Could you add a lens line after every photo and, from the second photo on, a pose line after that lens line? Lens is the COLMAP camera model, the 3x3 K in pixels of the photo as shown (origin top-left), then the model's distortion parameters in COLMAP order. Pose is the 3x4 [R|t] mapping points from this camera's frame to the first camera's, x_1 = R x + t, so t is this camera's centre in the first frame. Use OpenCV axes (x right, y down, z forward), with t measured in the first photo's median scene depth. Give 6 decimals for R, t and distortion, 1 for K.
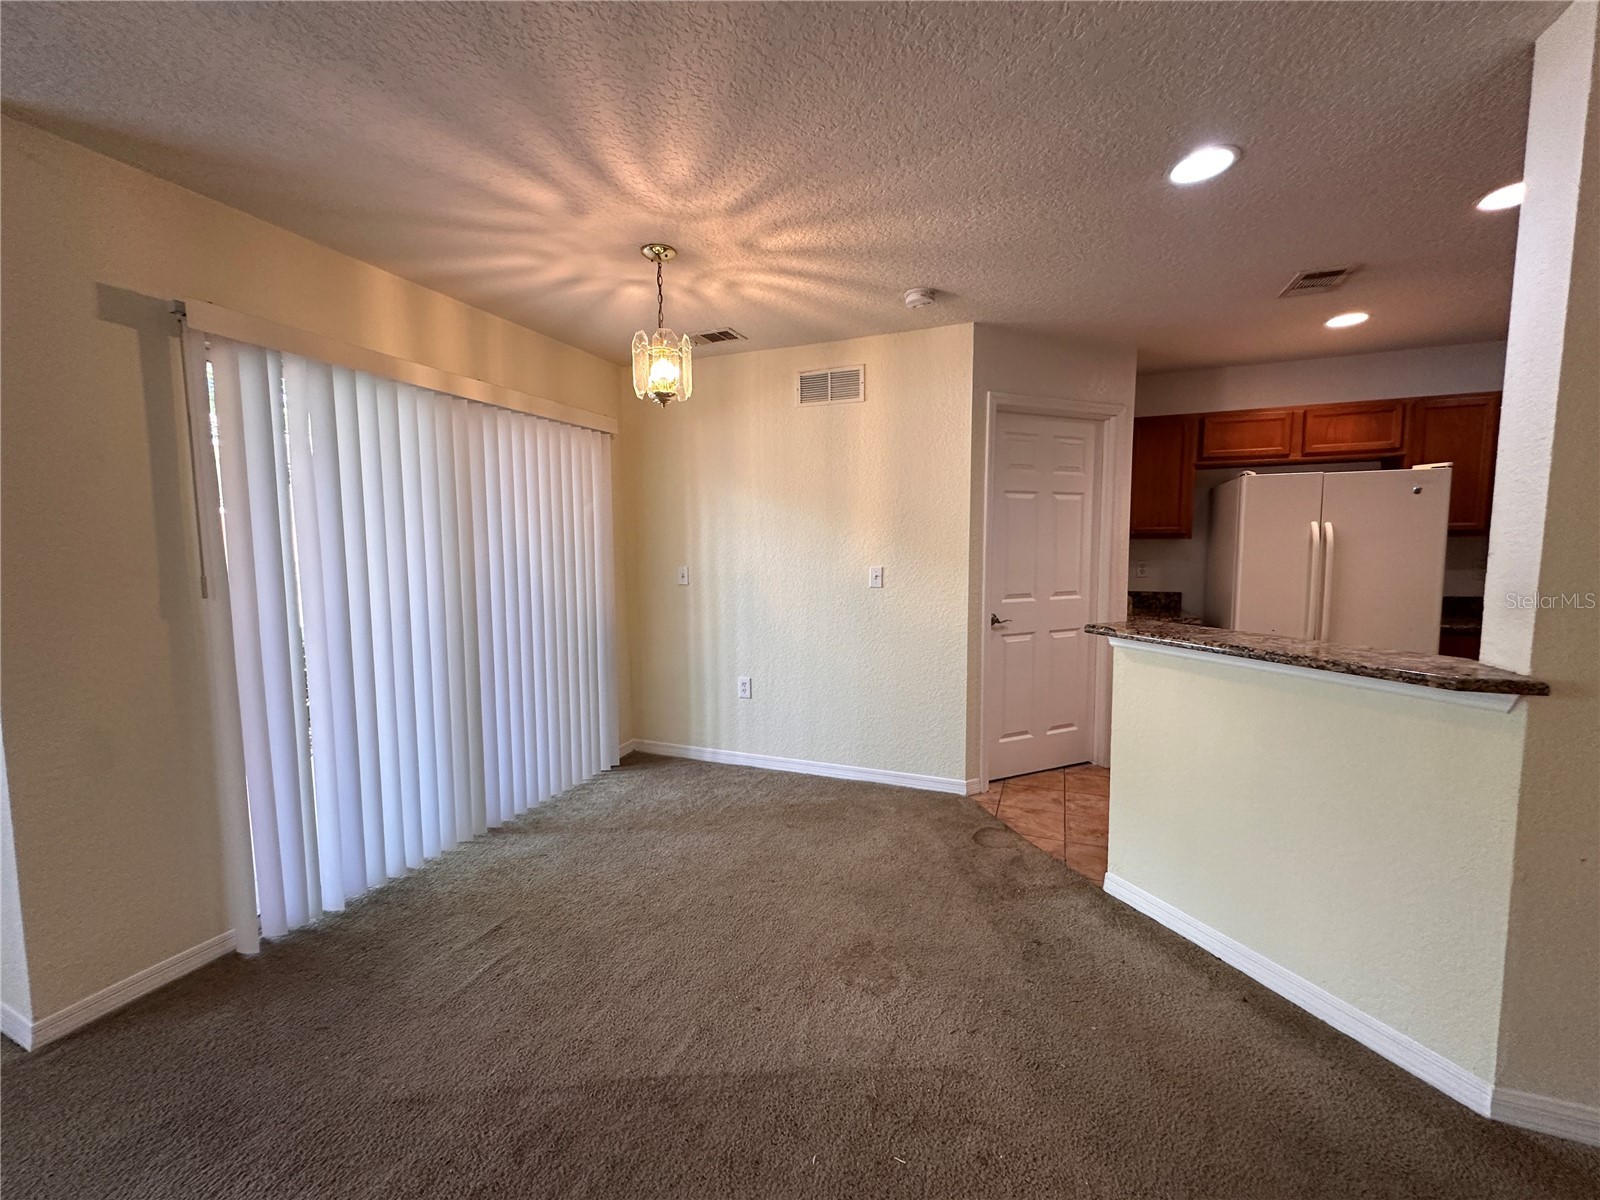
lens RADIAL K [[645.6, 0, 799.0], [0, 645.6, 598.6], [0, 0, 1]] dist [0.019169, -0.000062]
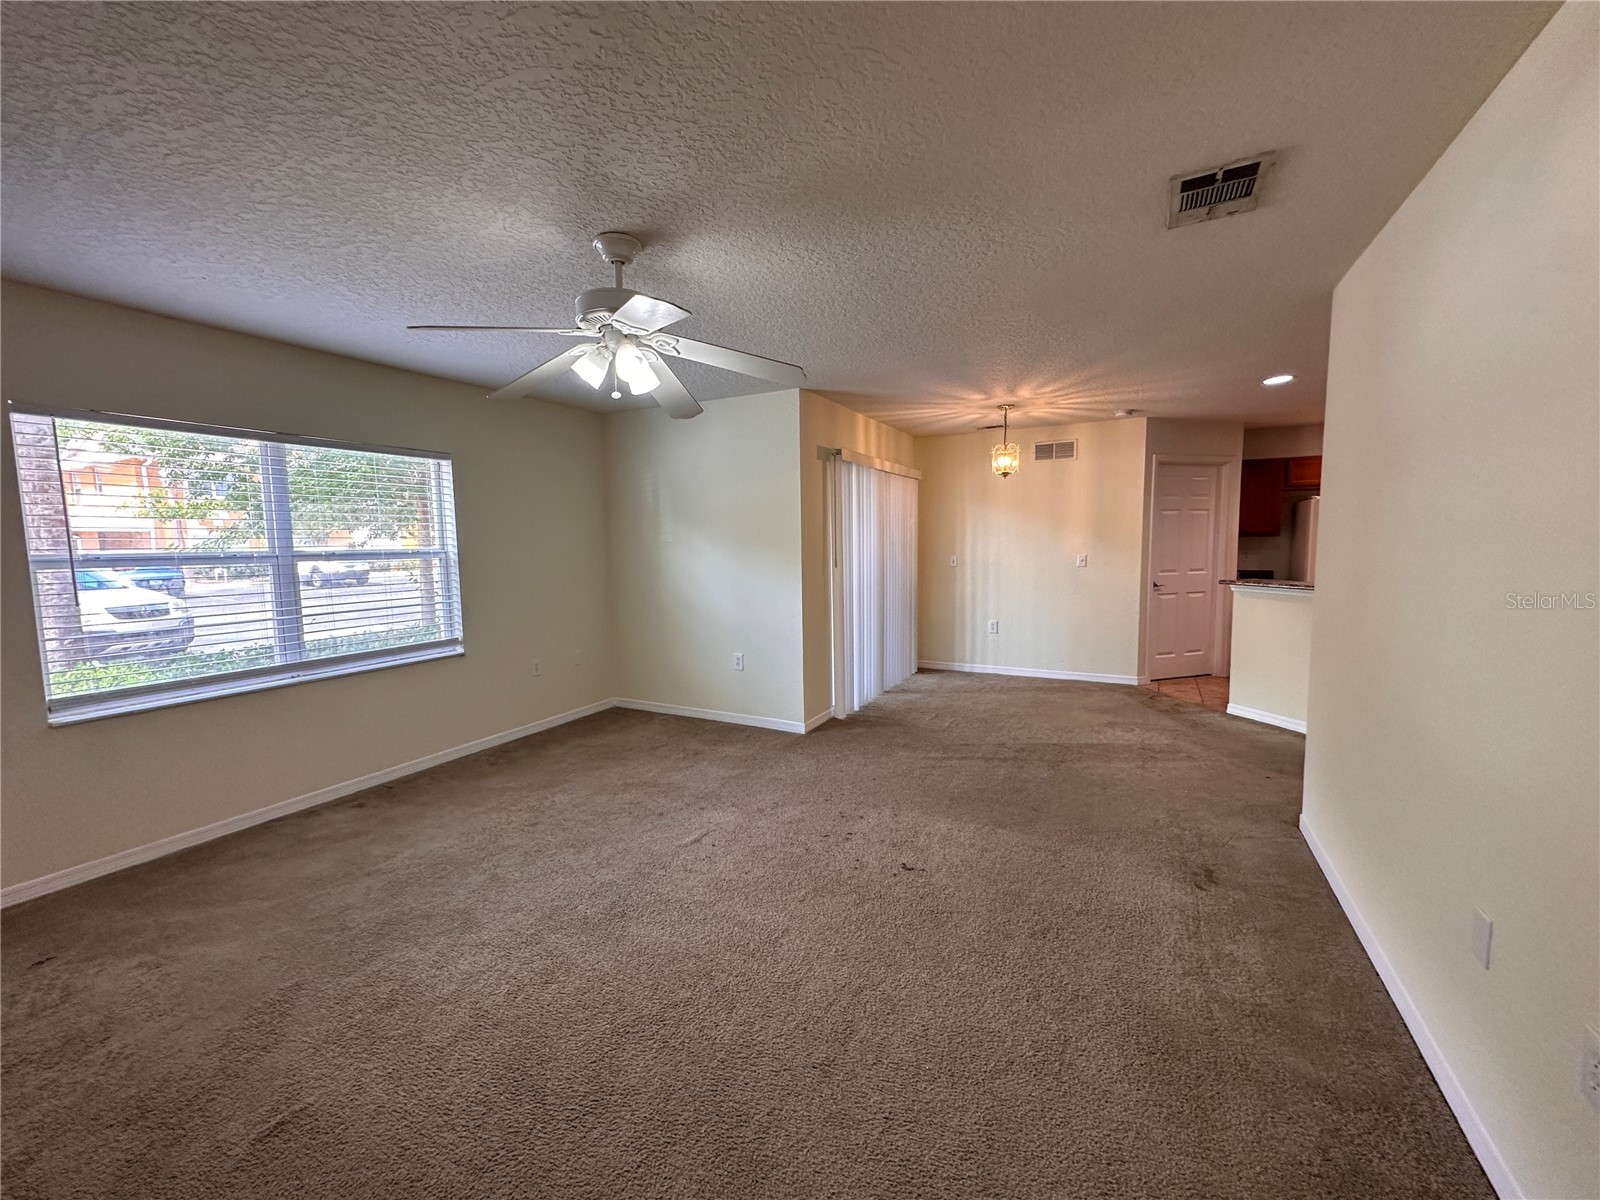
lens RADIAL K [[645.6, 0, 799.0], [0, 645.6, 598.6], [0, 0, 1]] dist [0.019169, -0.000062]
pose [[0.994218, 0.001297, -0.107373, -0.466187], [-0.000382, 0.999964, 0.008533, 0.056614], [0.107380, -0.008443, 0.994182, -0.843085]]
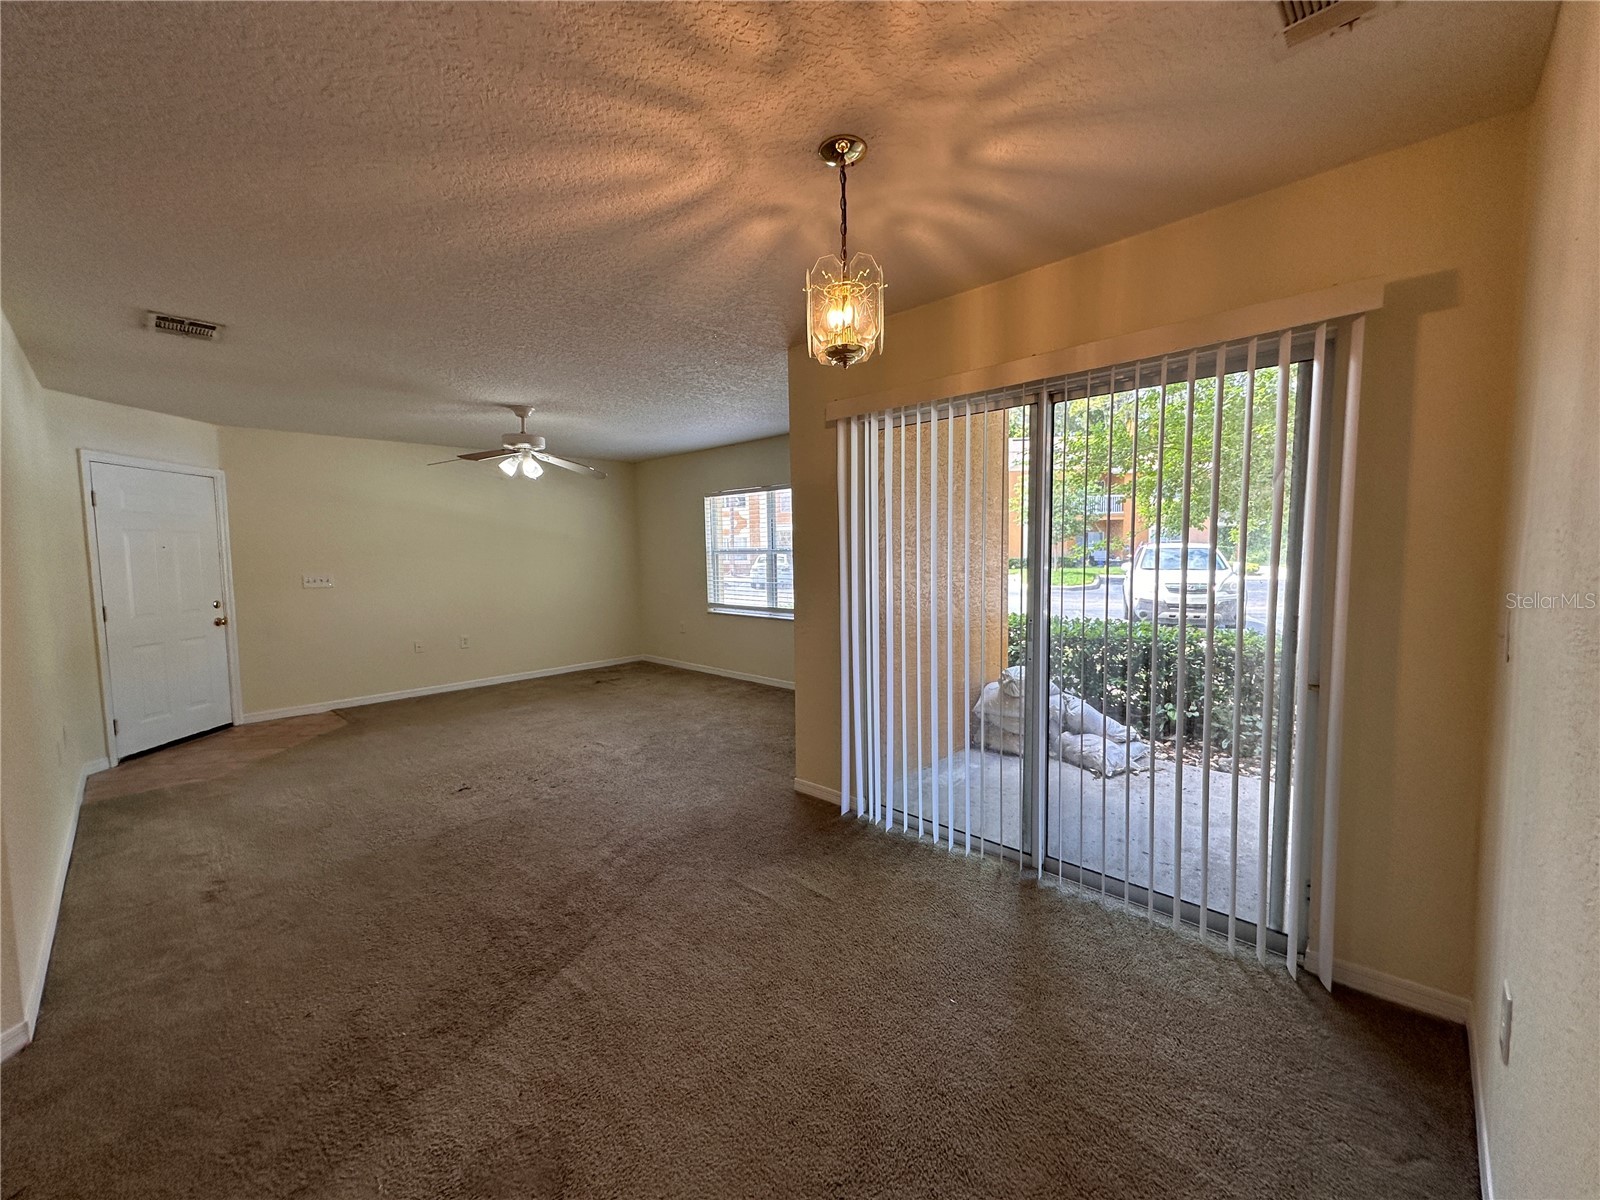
lens RADIAL K [[645.6, 0, 799.0], [0, 645.6, 598.6], [0, 0, 1]] dist [0.019169, -0.000062]
pose [[-0.385220, 0.080953, -0.919267, 0.357102], [-0.064329, 0.991366, 0.114260, -0.083856], [0.920580, 0.103151, -0.376686, 0.897650]]
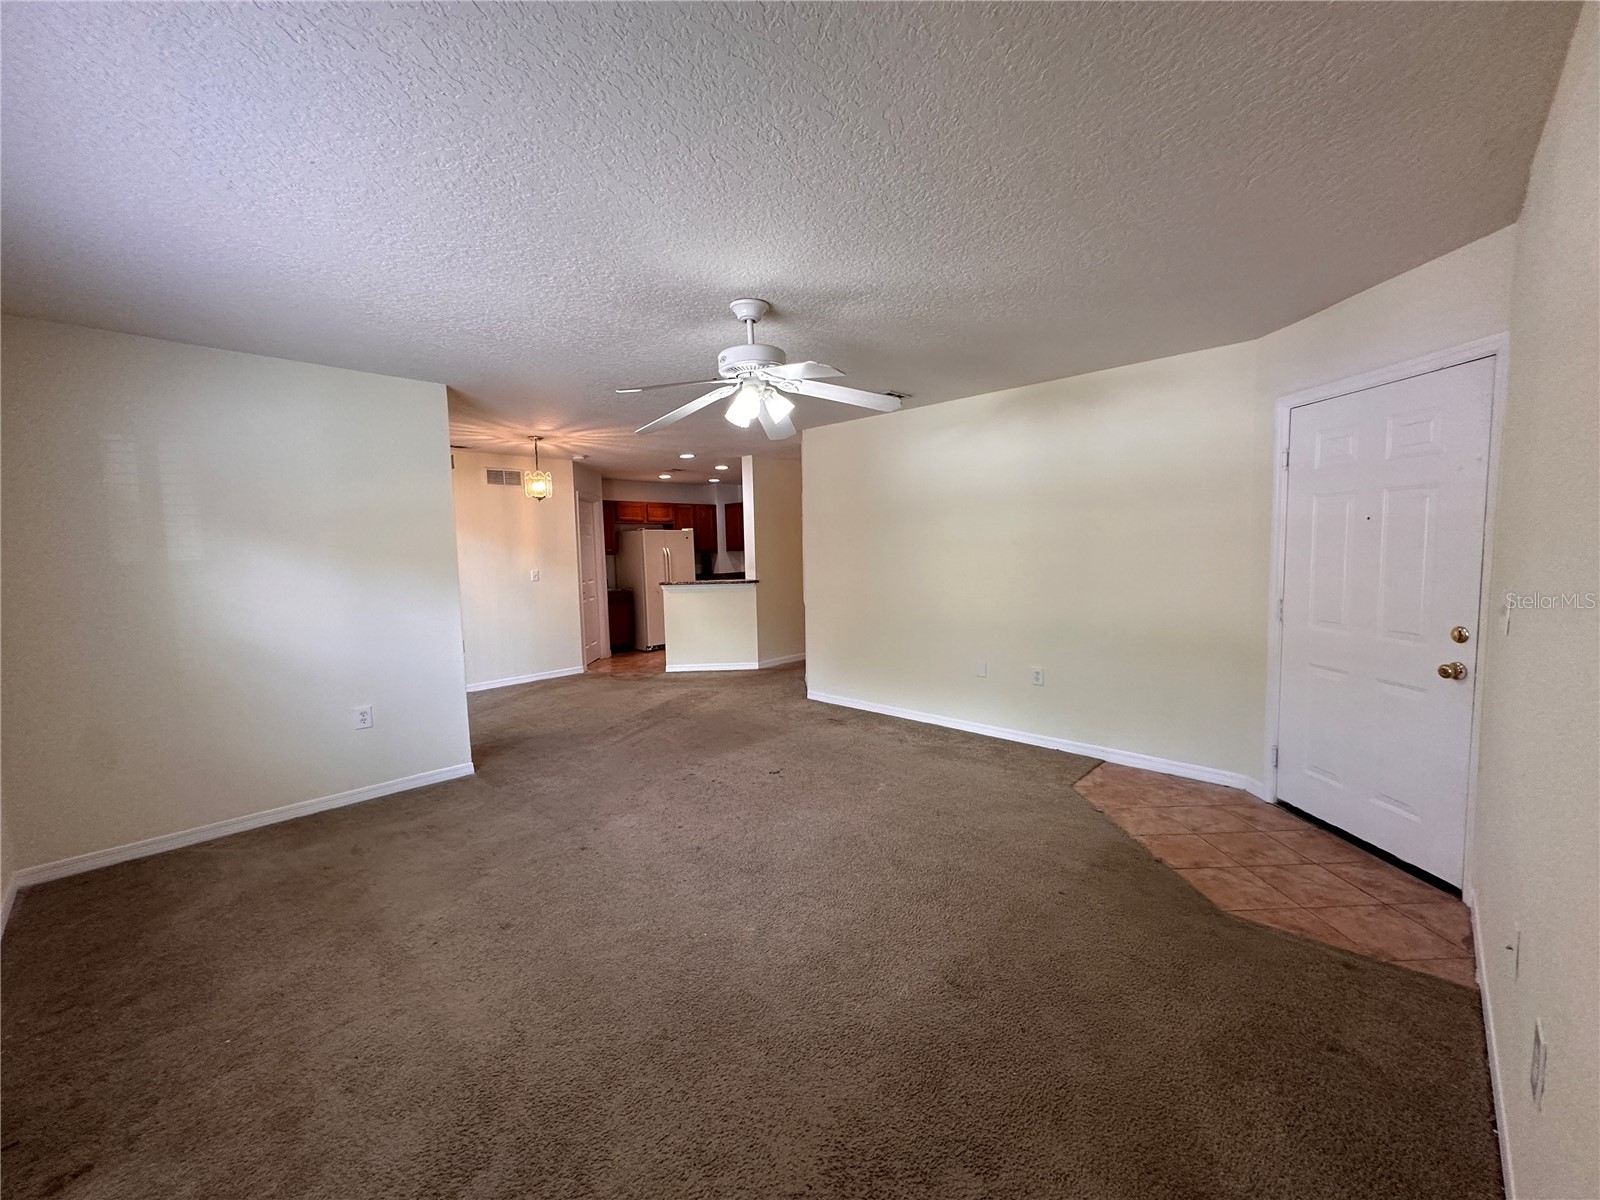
lens RADIAL K [[645.6, 0, 799.0], [0, 645.6, 598.6], [0, 0, 1]] dist [0.019169, -0.000062]
pose [[0.384014, -0.078267, 0.920004, -1.467815], [0.105568, 0.993589, 0.040462, 0.044456], [-0.917272, 0.081585, 0.389815, -0.541511]]
